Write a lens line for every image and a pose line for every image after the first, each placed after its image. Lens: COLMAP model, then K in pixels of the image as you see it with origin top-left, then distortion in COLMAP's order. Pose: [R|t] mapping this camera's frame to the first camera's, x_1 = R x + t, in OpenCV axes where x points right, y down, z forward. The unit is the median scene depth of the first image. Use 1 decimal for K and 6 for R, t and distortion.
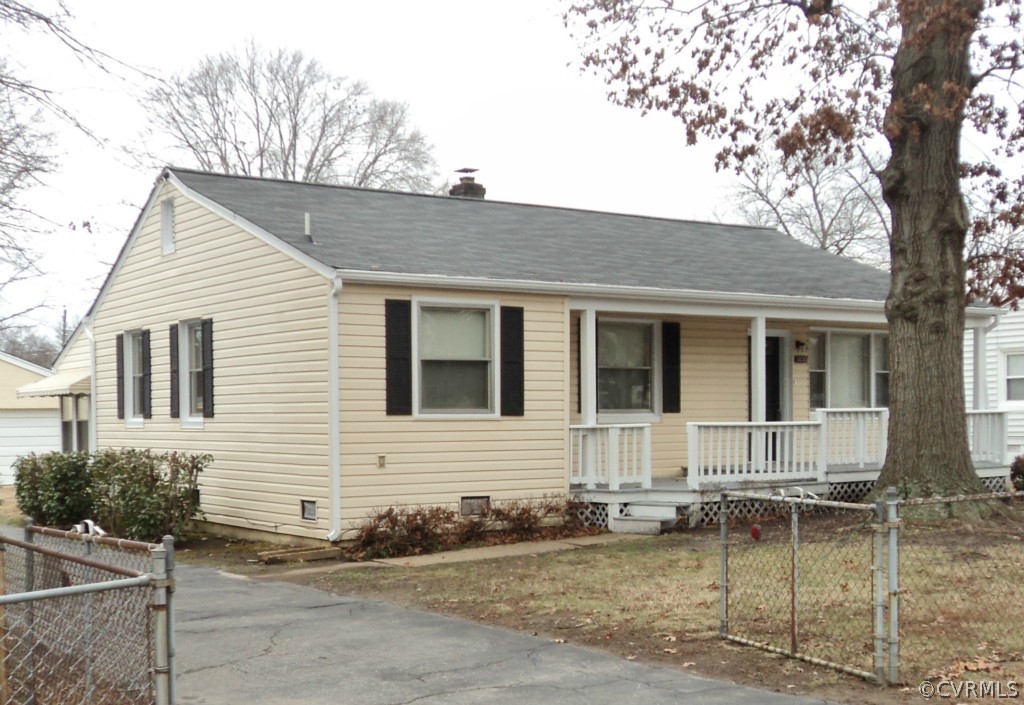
lens RADIAL K [[1391.1, 0, 520.0], [0, 1391.1, 356.9], [0, 0, 1]] dist [-0.030614, 0.000000]
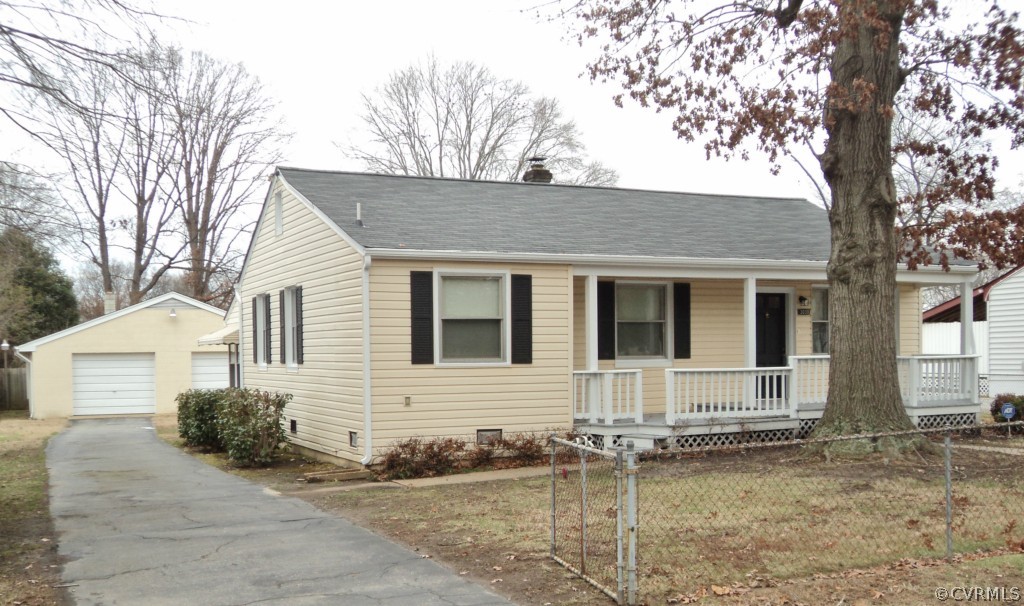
lens RADIAL K [[1138.5, 0, 506.5], [0, 1138.5, 301.2], [0, 0, 1]] dist [-0.054441, 0.000000]
pose [[0.984174, -0.010818, -0.176874, 0.155396], [0.010814, 0.999941, -0.000988, -0.011484], [0.176875, -0.000941, 0.984233, 0.010657]]
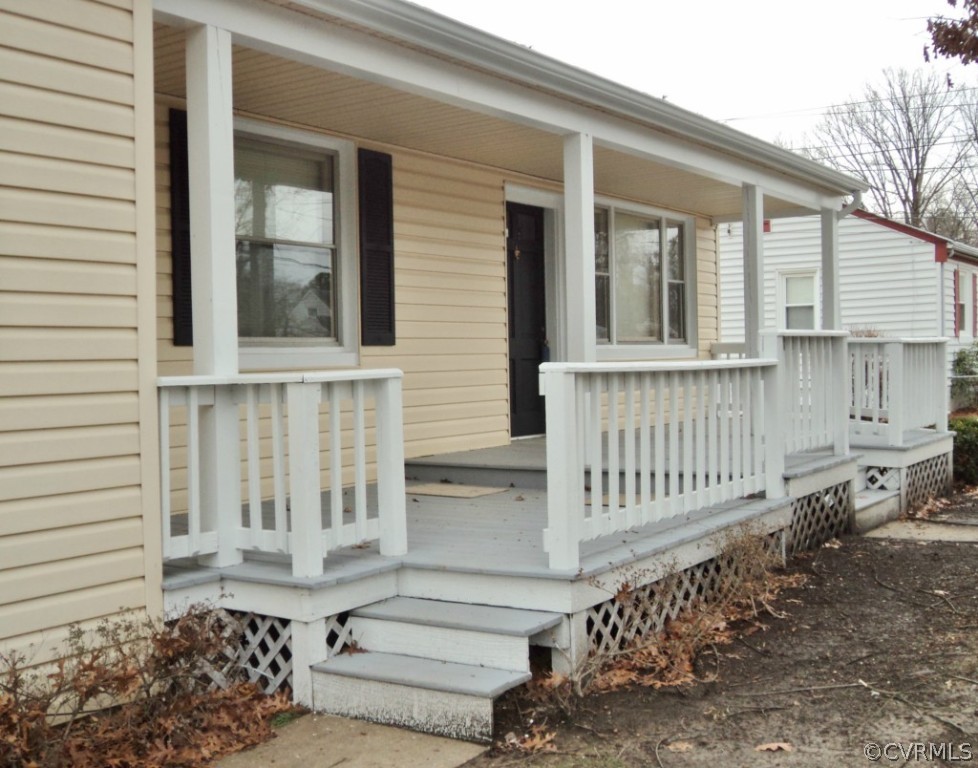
lens RADIAL K [[1091.4, 0, 496.9], [0, 1091.4, 392.7], [0, 0, 1]] dist [-0.057832, 0.000000]
pose [[0.937018, -0.021987, 0.348588, 0.021840], [-0.001564, 0.997743, 0.067136, 0.036280], [-0.349277, -0.063452, 0.934869, 0.748907]]
